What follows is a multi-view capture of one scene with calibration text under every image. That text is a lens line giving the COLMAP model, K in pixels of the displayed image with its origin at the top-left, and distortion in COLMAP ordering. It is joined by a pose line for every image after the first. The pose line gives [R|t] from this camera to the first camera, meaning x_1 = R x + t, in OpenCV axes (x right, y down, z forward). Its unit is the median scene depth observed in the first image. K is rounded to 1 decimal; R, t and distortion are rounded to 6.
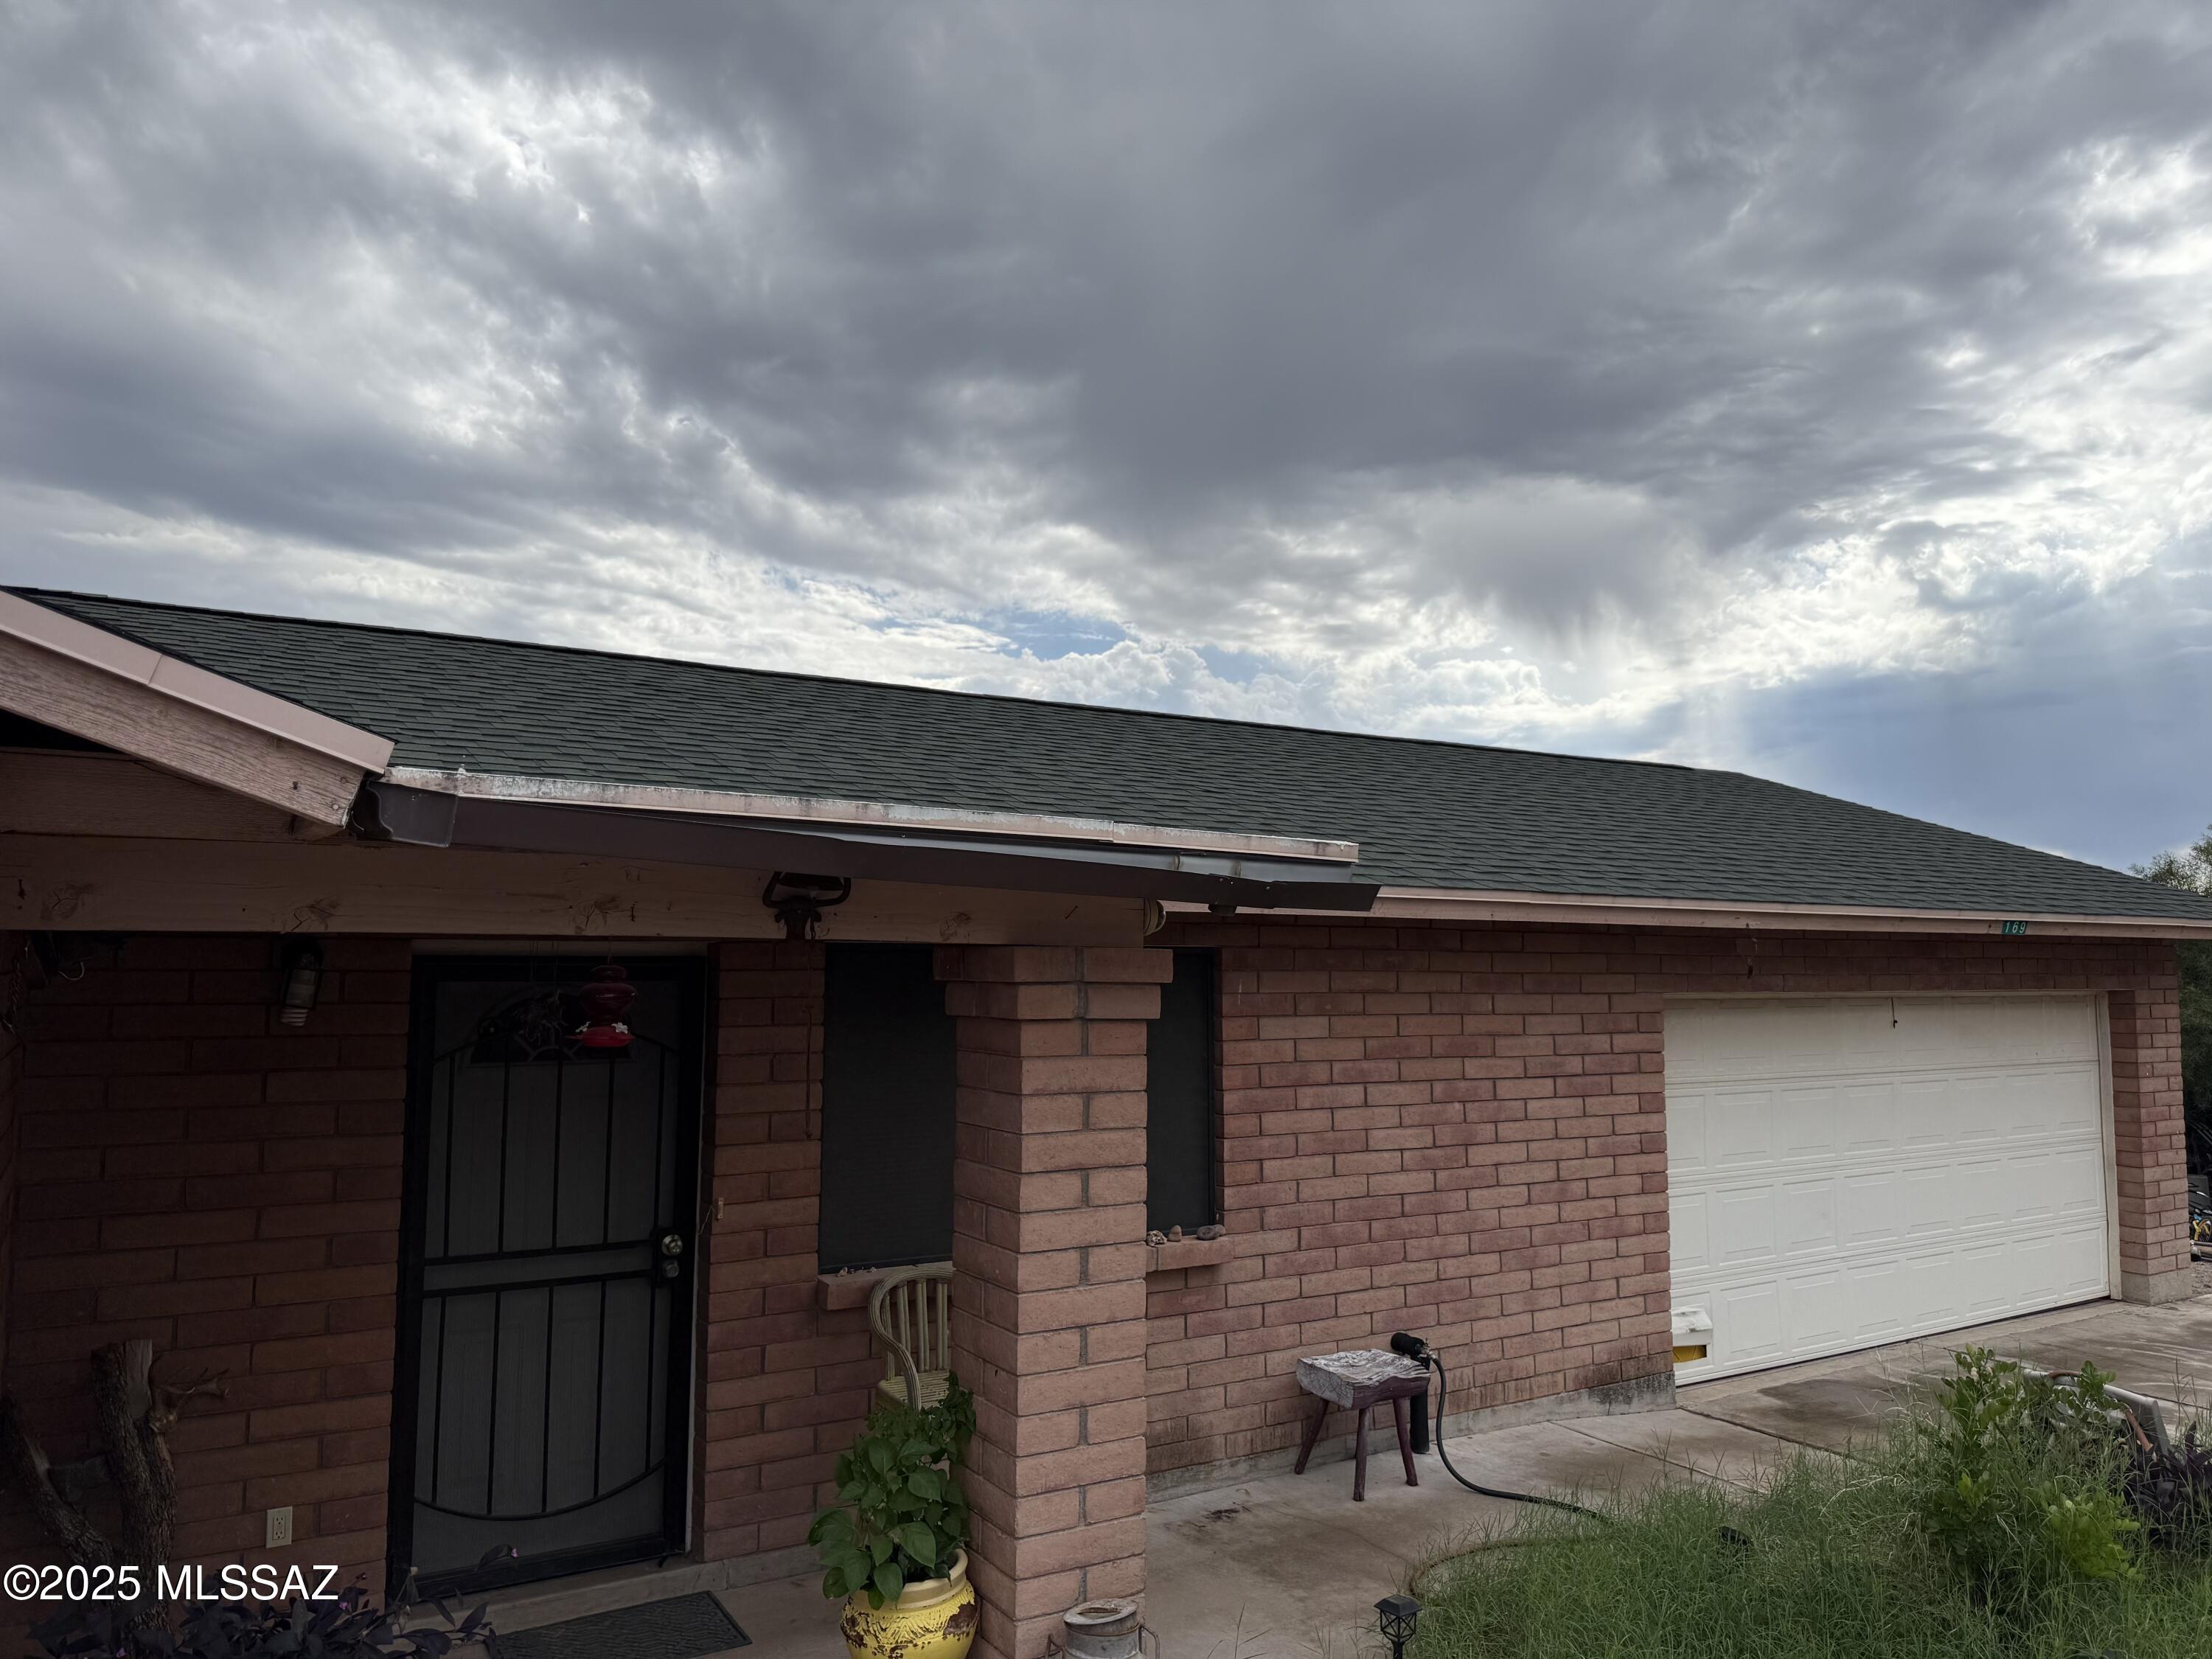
lens RADIAL K [[1509.2, 0, 1106.0], [0, 1509.2, 829.5], [0, 0, 1]] dist [0.036951, -0.043945]
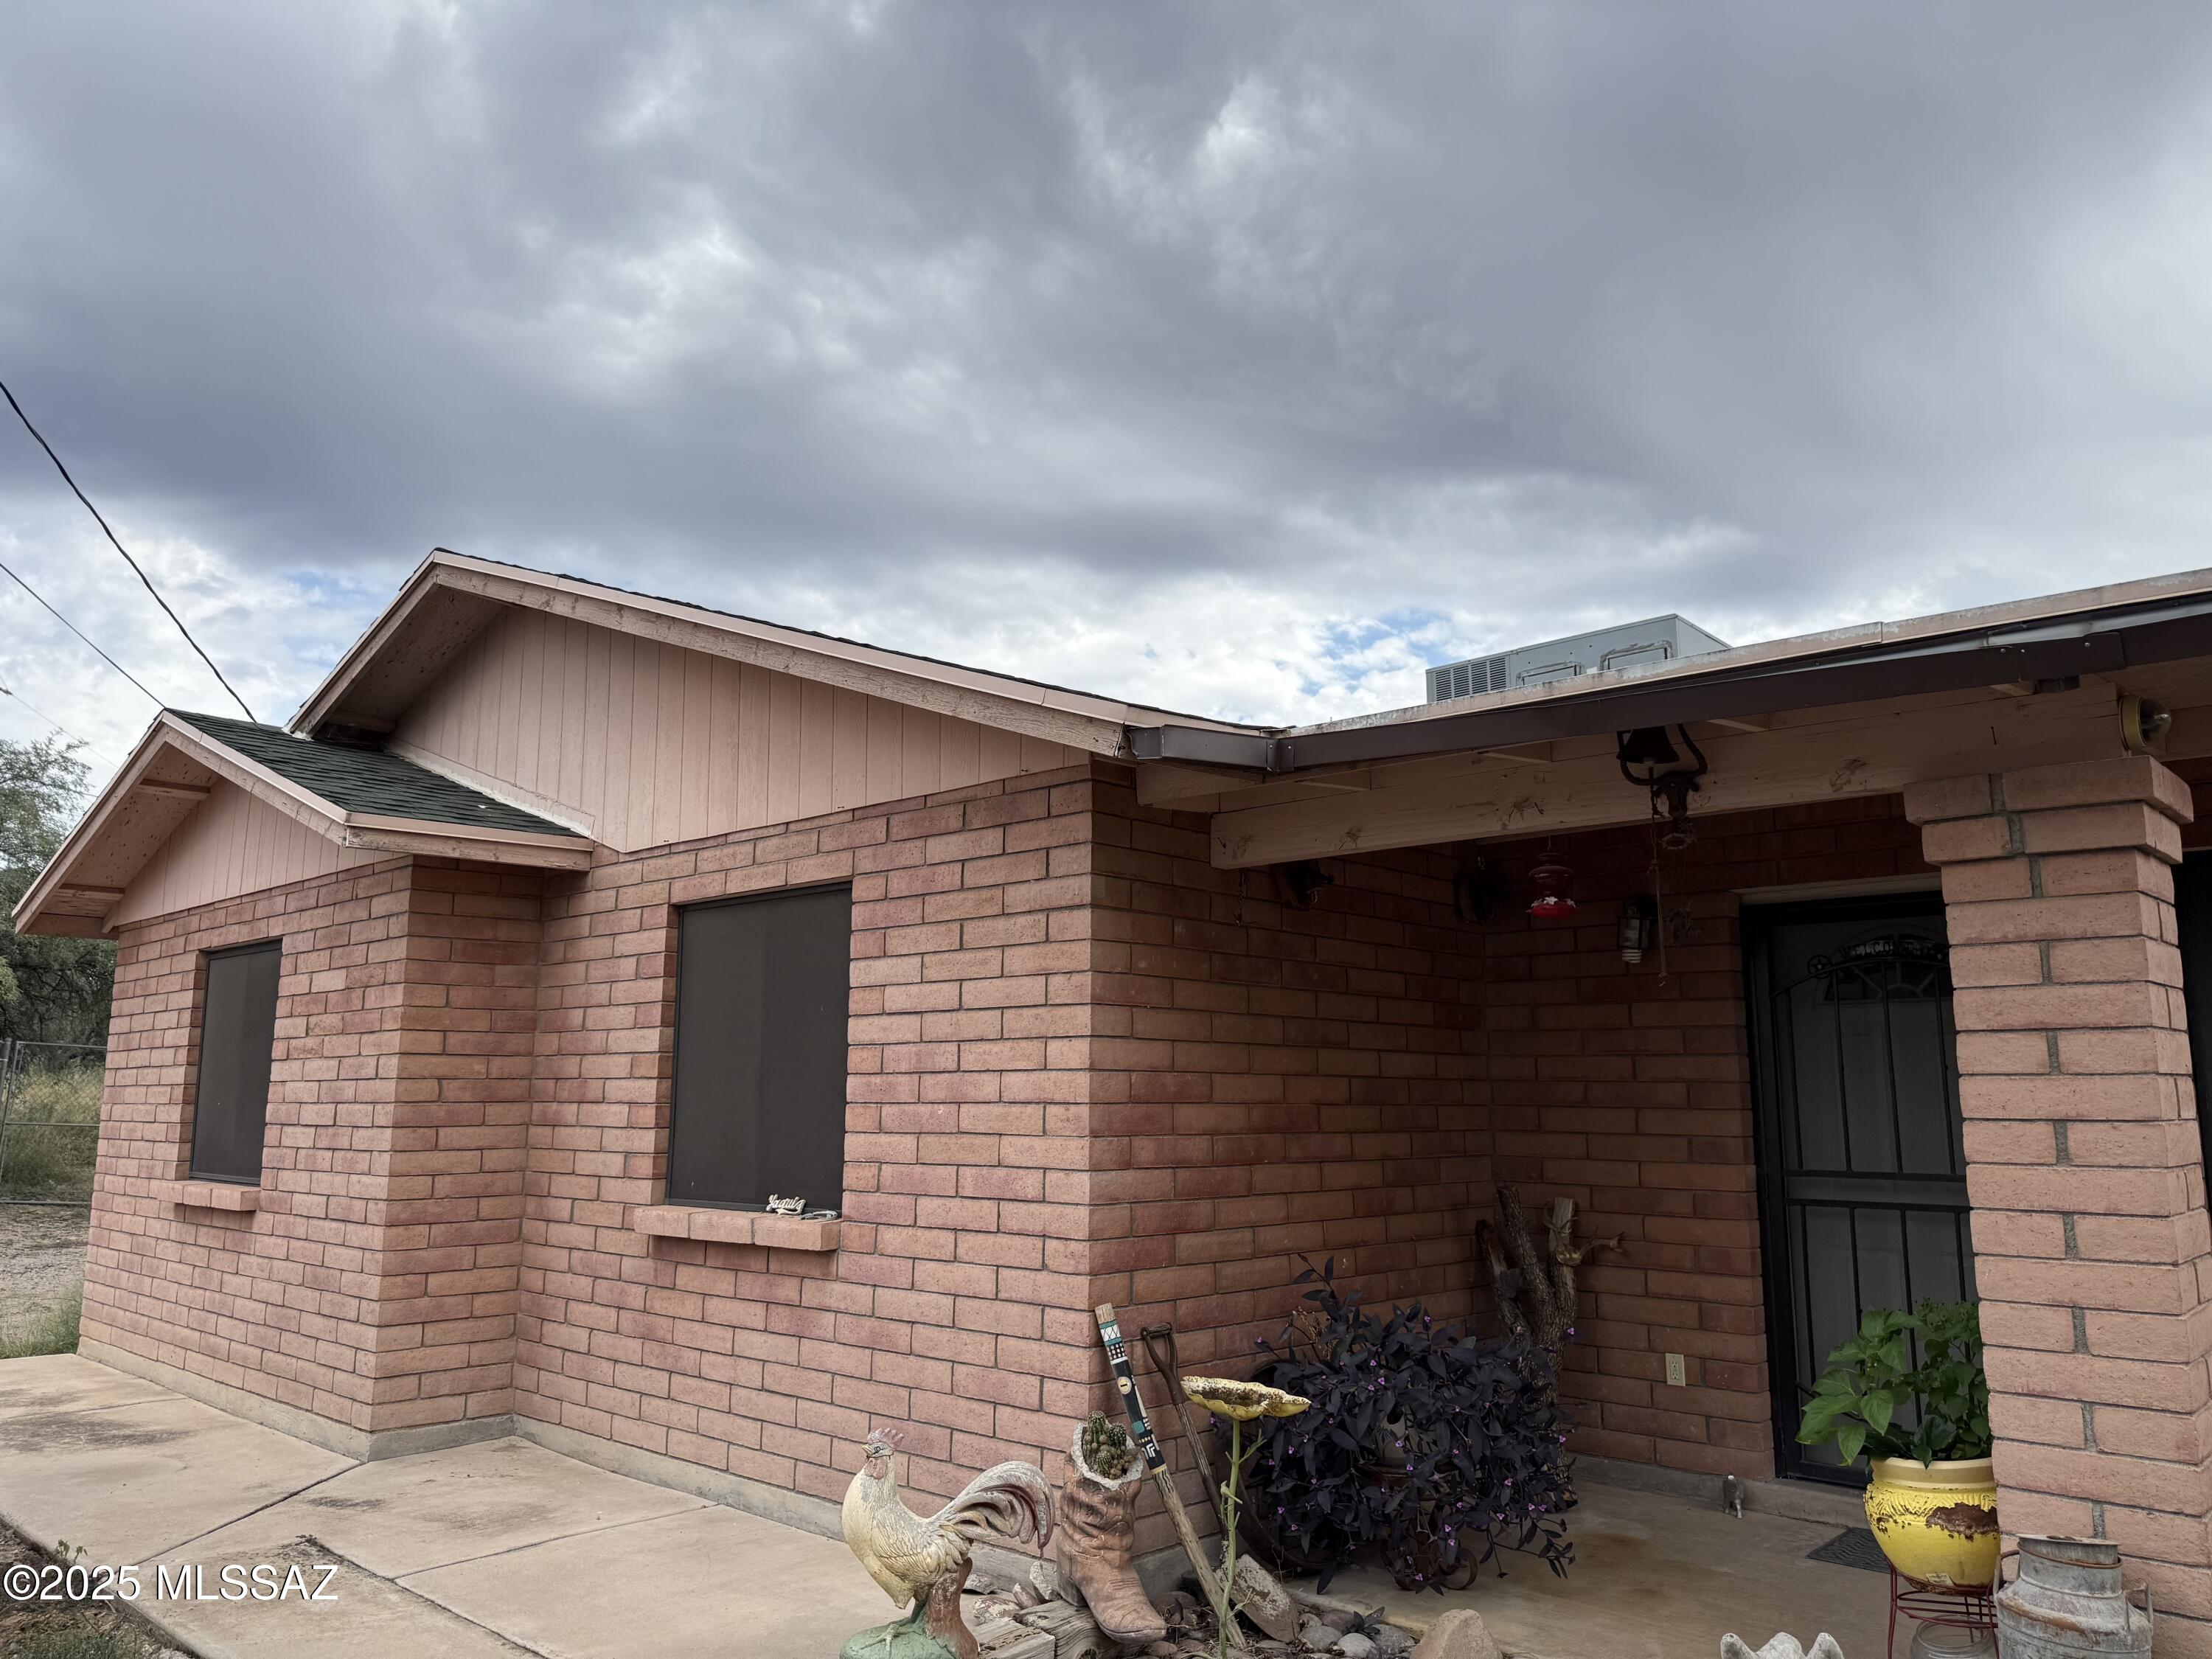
lens RADIAL K [[1509.2, 0, 1106.0], [0, 1509.2, 829.5], [0, 0, 1]] dist [0.036951, -0.043945]
pose [[0.306634, -0.157250, -0.938748, 0.640464], [0.095871, 0.986346, -0.133908, 0.177459], [0.946987, -0.048938, 0.317523, 0.233845]]
